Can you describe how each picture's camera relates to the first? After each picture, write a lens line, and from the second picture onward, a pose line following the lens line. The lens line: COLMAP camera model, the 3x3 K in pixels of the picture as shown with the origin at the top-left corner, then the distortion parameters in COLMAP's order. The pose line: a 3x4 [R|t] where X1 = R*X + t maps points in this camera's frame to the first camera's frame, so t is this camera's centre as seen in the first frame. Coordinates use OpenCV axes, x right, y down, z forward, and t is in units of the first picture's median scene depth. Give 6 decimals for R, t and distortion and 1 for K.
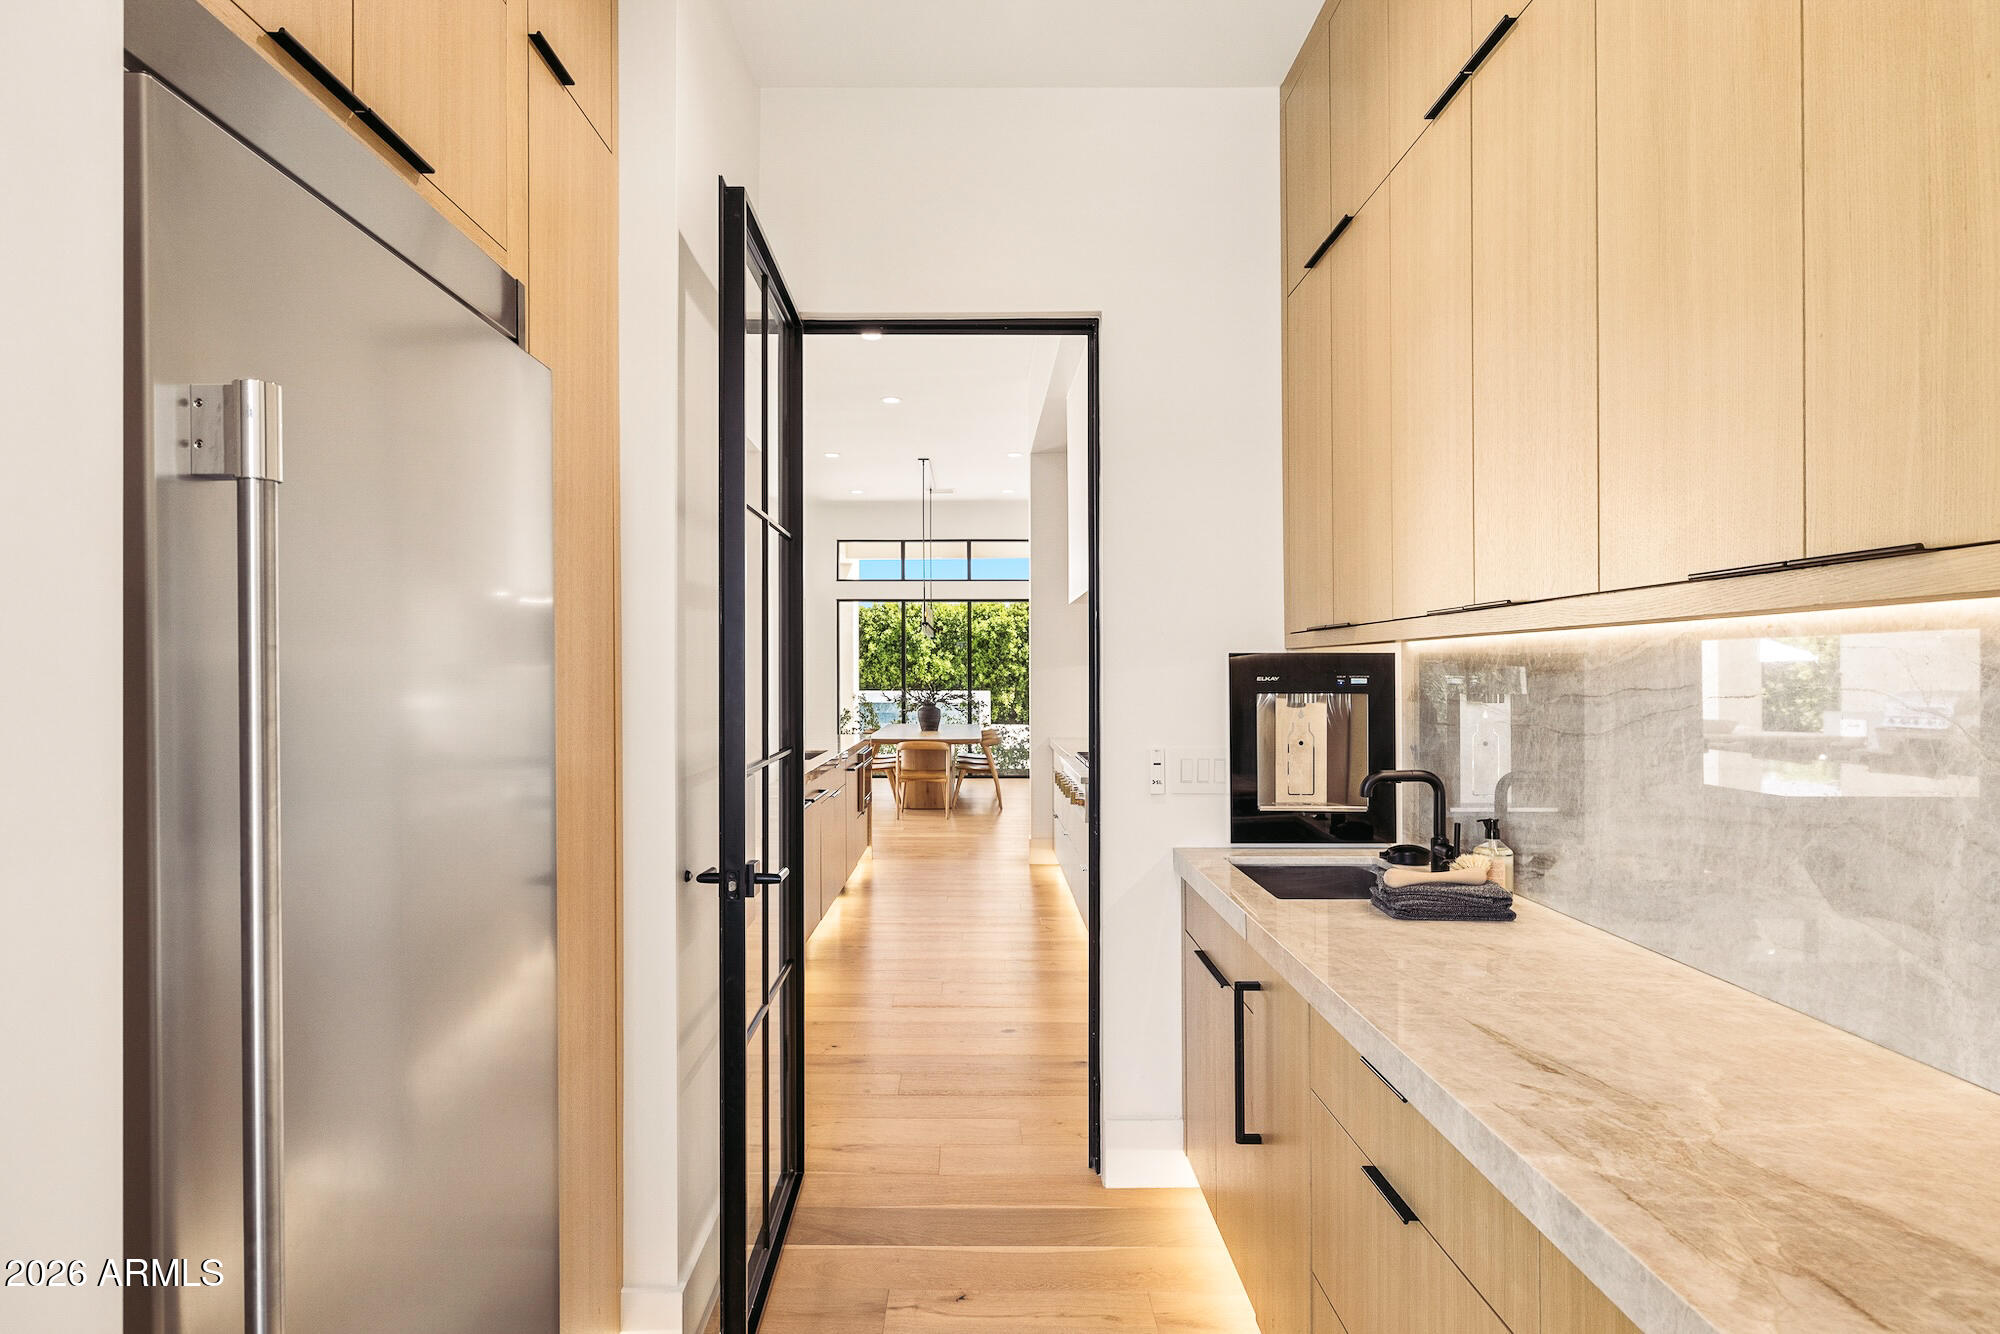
lens RADIAL K [[1088.1, 0, 985.1], [0, 1088.1, 674.4], [0, 0, 1]] dist [0.001696, 0.000598]
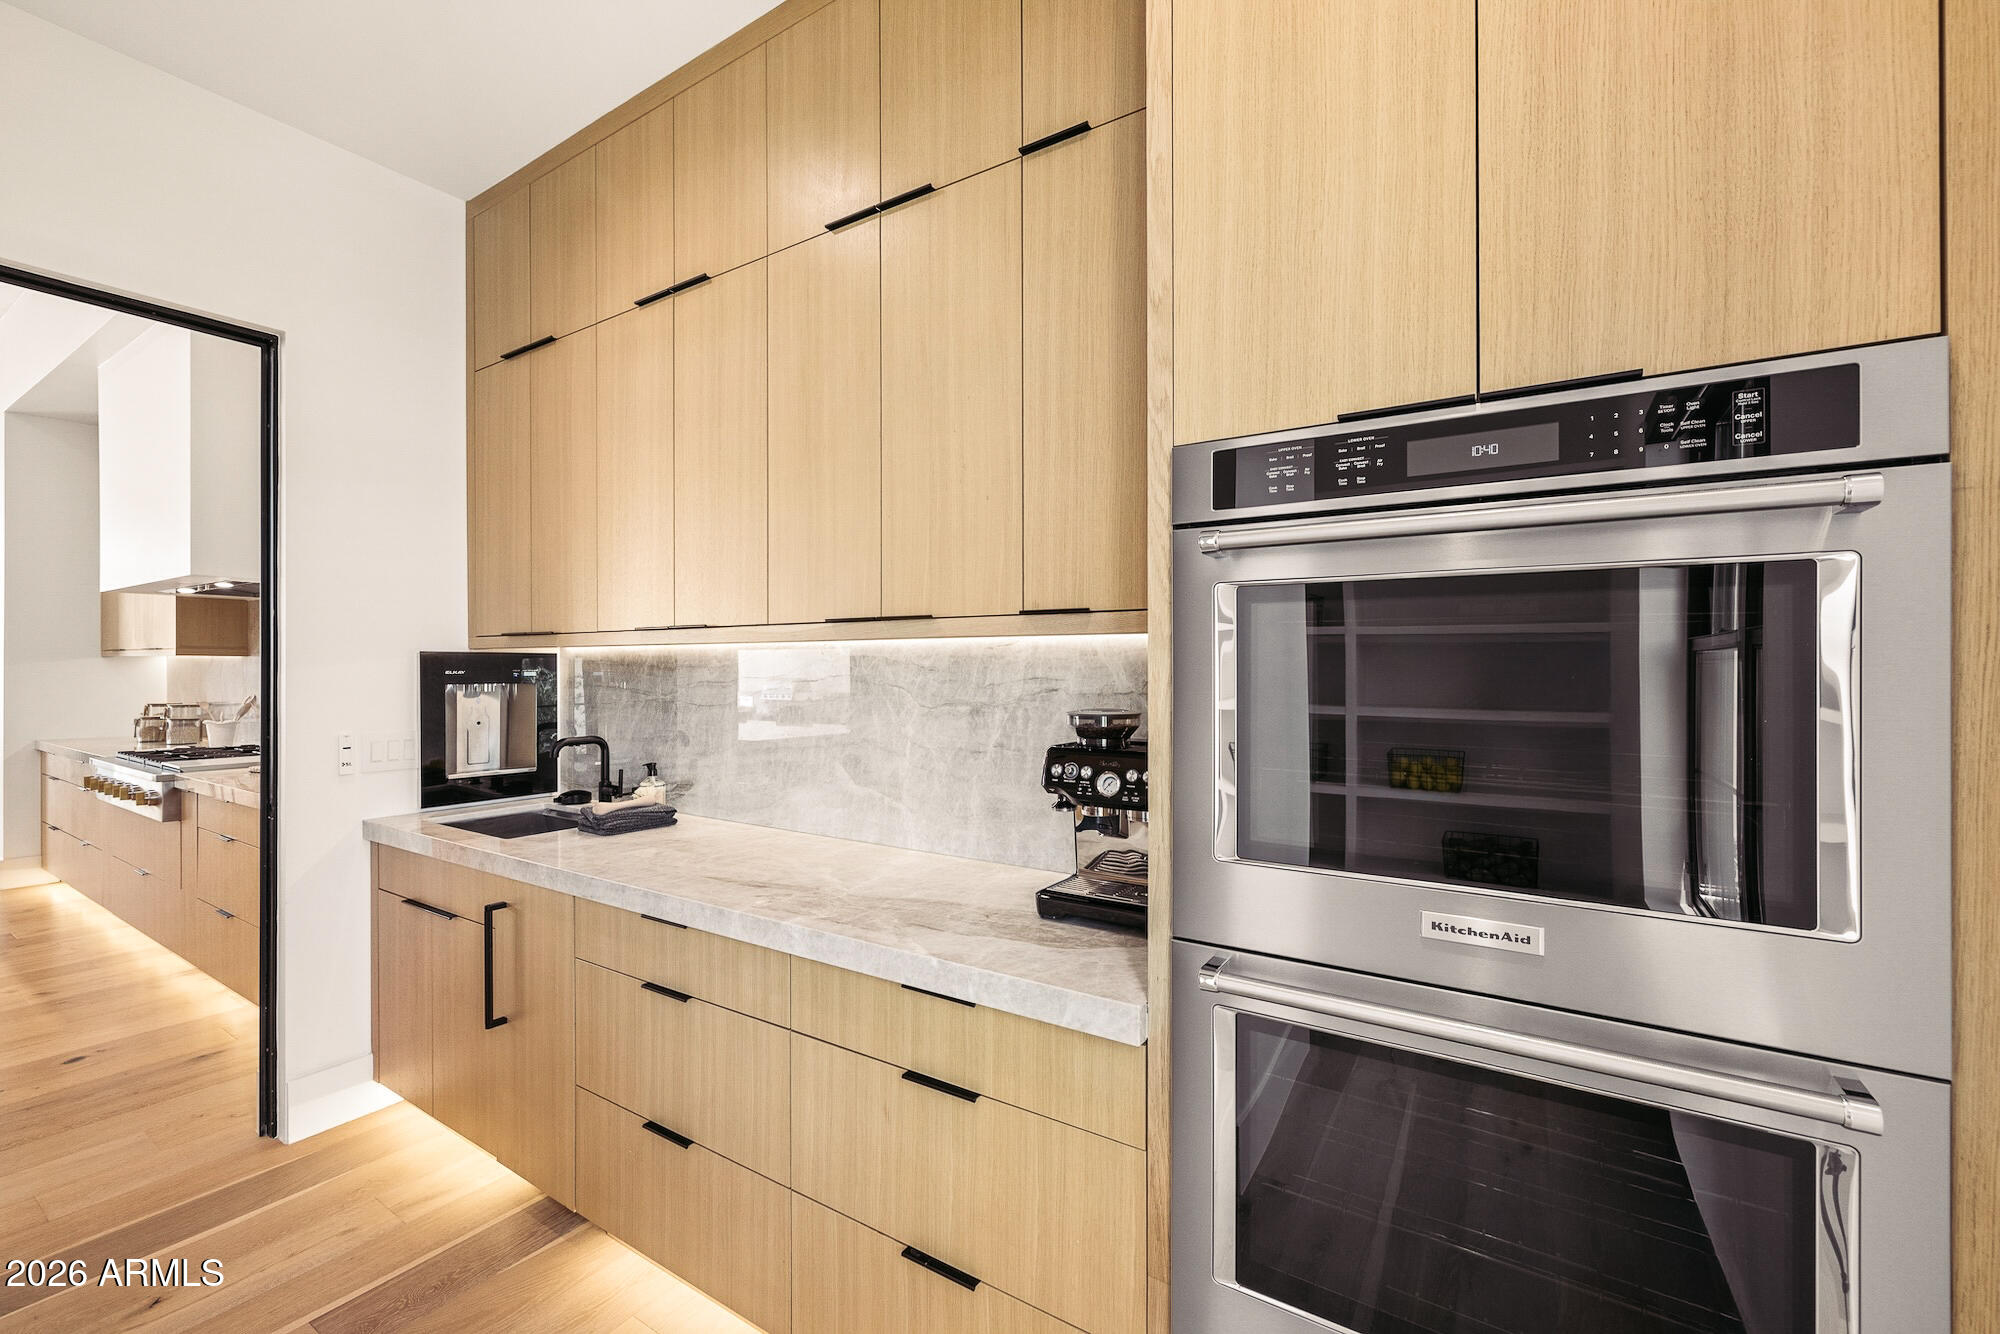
lens RADIAL K [[839.1, 0, 992.2], [0, 839.1, 668.5], [0, 0, 1]] dist [0.002258, 0.000533]
pose [[0.553737, 0.000088, 0.832692, -0.252875], [0.000018, 1.000000, -0.000118, -0.000759], [-0.832692, 0.000081, 0.553737, -0.056150]]
